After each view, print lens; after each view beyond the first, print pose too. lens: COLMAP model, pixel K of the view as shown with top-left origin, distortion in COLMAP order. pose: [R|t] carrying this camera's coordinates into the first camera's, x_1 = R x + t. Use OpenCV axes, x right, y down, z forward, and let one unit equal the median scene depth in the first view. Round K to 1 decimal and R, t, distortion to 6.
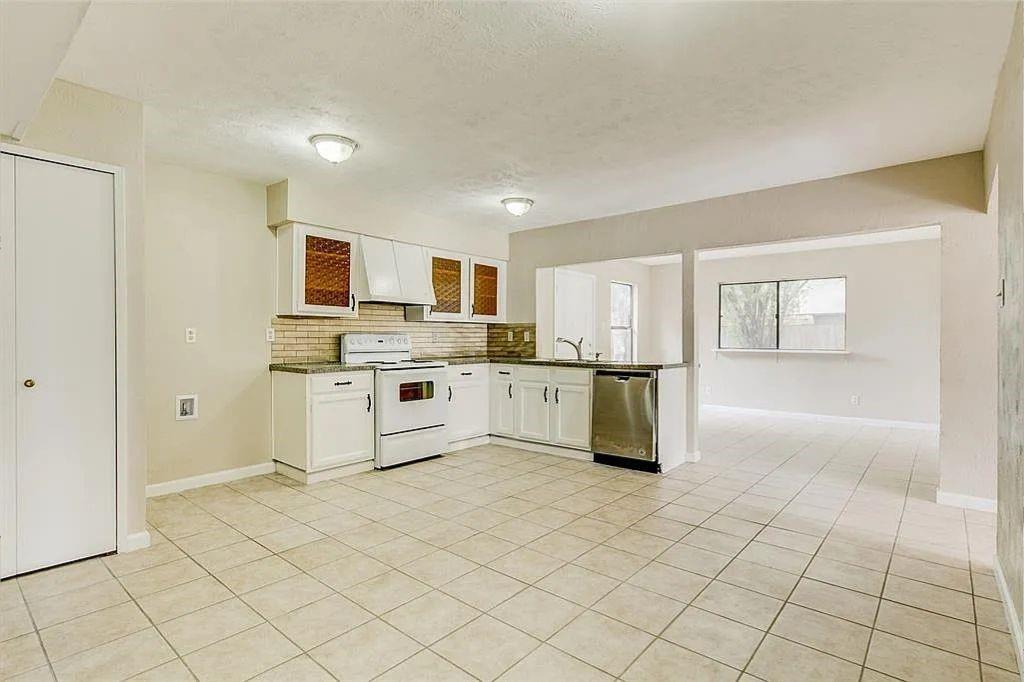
lens RADIAL K [[503.9, 0, 511.6], [0, 503.9, 339.6], [0, 0, 1]] dist [0.004897, -0.001787]
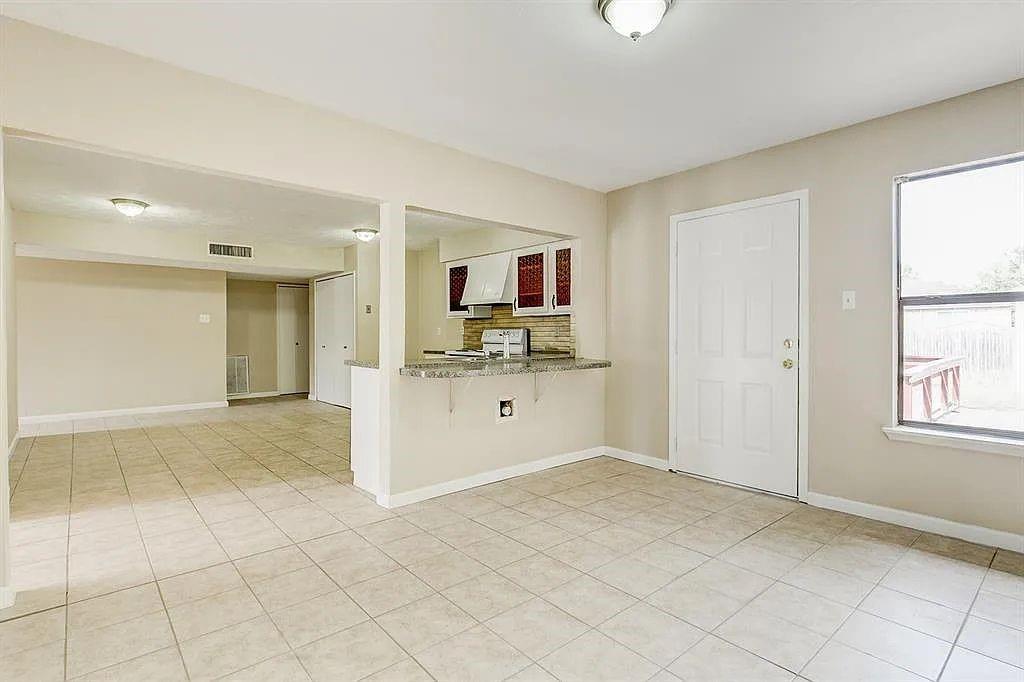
lens RADIAL K [[503.9, 0, 515.0], [0, 503.9, 344.8], [0, 0, 1]] dist [0.004897, -0.001787]
pose [[-0.148698, 0.024132, -0.988588, 1.062786], [0.001769, 0.999707, 0.024137, -0.002219], [0.988881, 0.001840, -0.148697, 1.333755]]
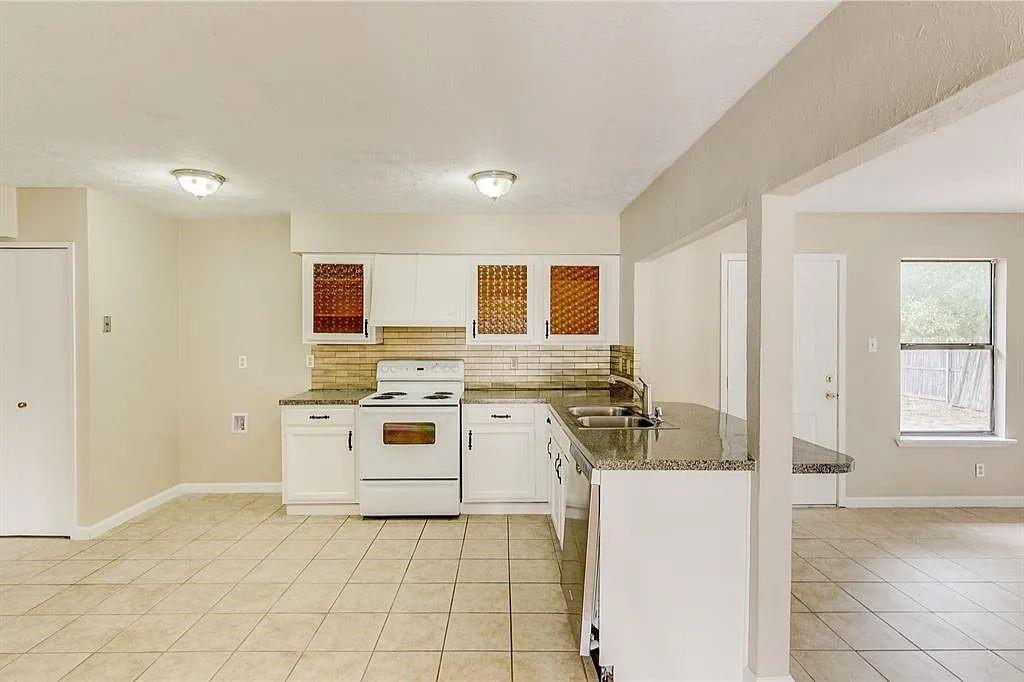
lens RADIAL K [[503.9, 0, 509.8], [0, 503.9, 334.0], [0, 0, 1]] dist [0.004897, -0.001787]
pose [[0.658841, 0.000589, -0.752282, 0.556894], [-0.002721, 0.999995, -0.001601, -0.062117], [0.752278, 0.003102, 0.658839, 0.583311]]
